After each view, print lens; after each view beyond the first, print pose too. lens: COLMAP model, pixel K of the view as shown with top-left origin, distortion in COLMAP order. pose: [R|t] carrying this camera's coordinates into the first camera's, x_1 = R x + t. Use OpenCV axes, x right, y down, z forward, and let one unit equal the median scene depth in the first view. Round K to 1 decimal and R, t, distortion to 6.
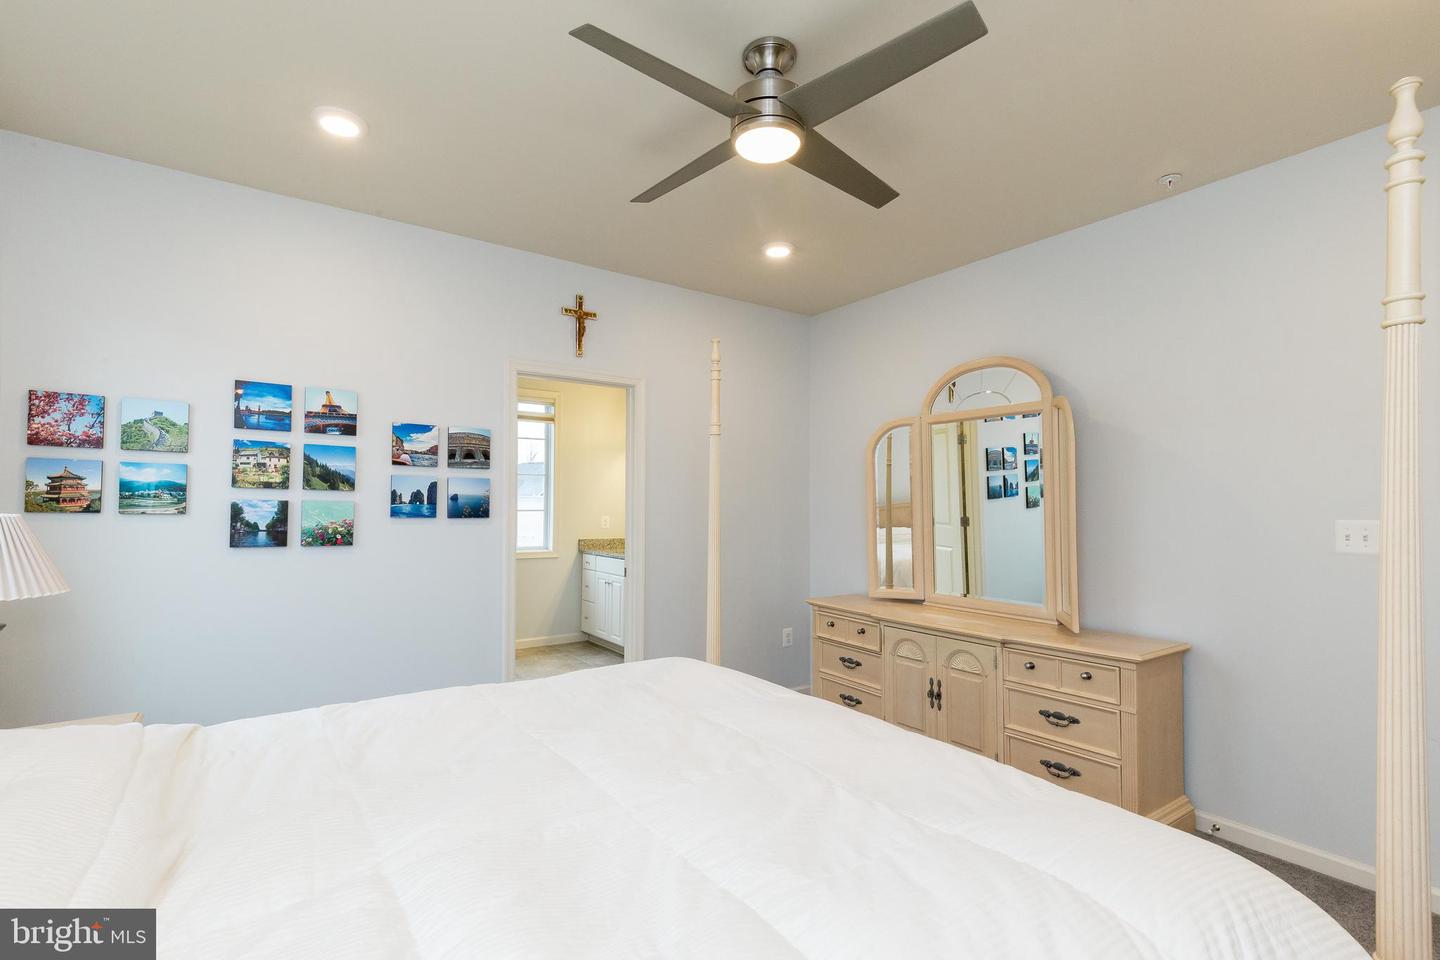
lens RADIAL K [[652.4, 0, 716.9], [0, 652.4, 485.3], [0, 0, 1]] dist [0.001460, 0.000109]
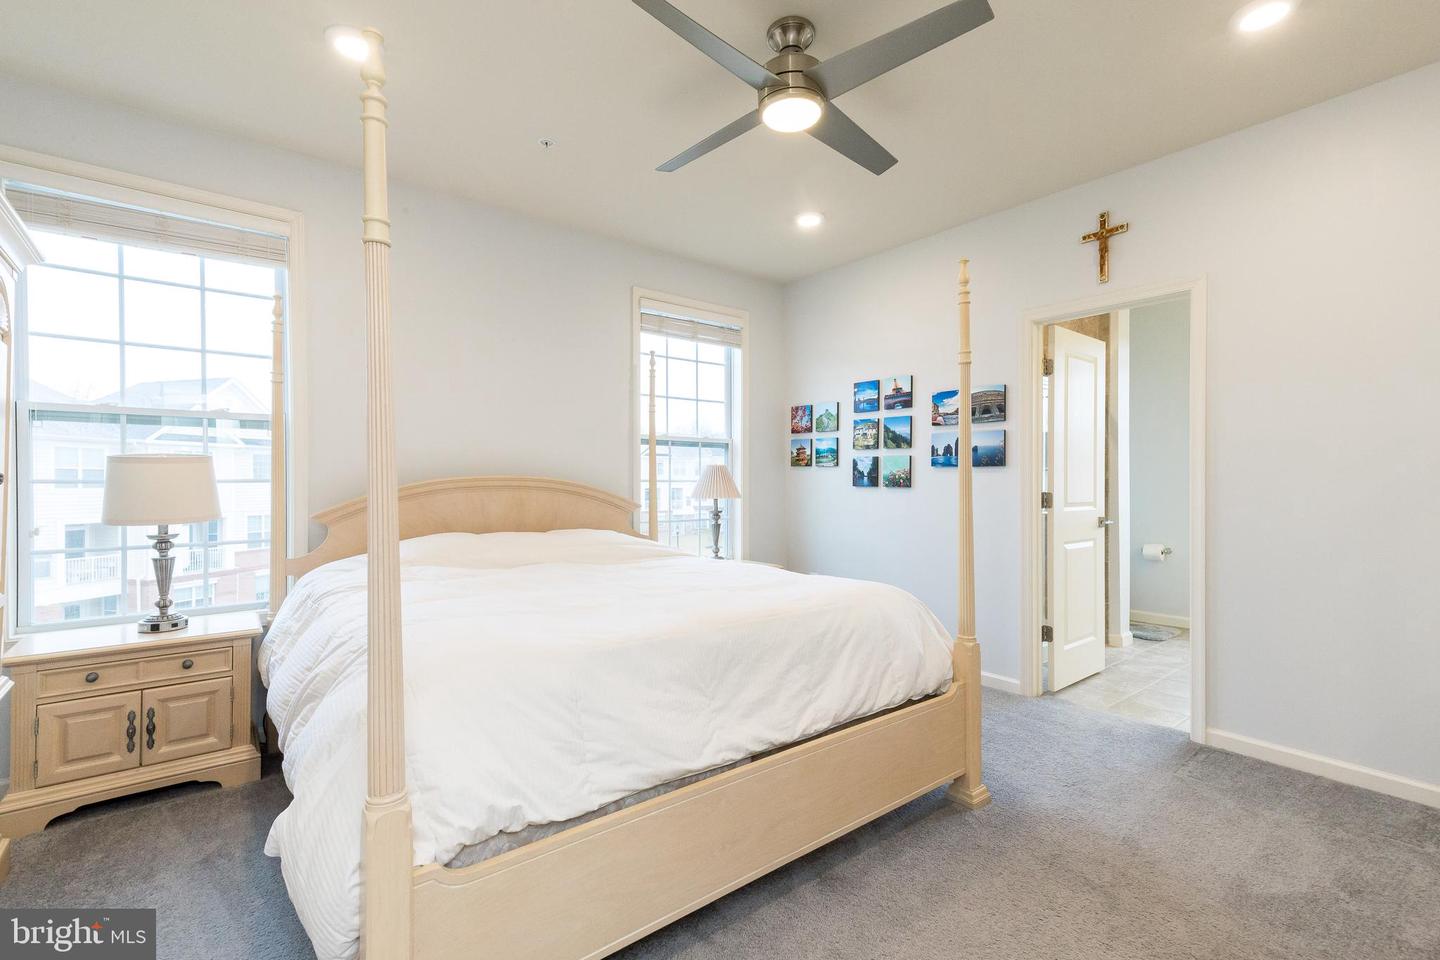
lens RADIAL K [[654.9, 0, 729.8], [0, 654.9, 498.1], [0, 0, 1]] dist [0.001956, -0.000263]
pose [[0.074150, 0.018670, -0.997072, 0.845329], [0.035151, 0.999155, 0.021323, 0.076413], [0.996627, -0.036629, 0.073431, 0.549188]]
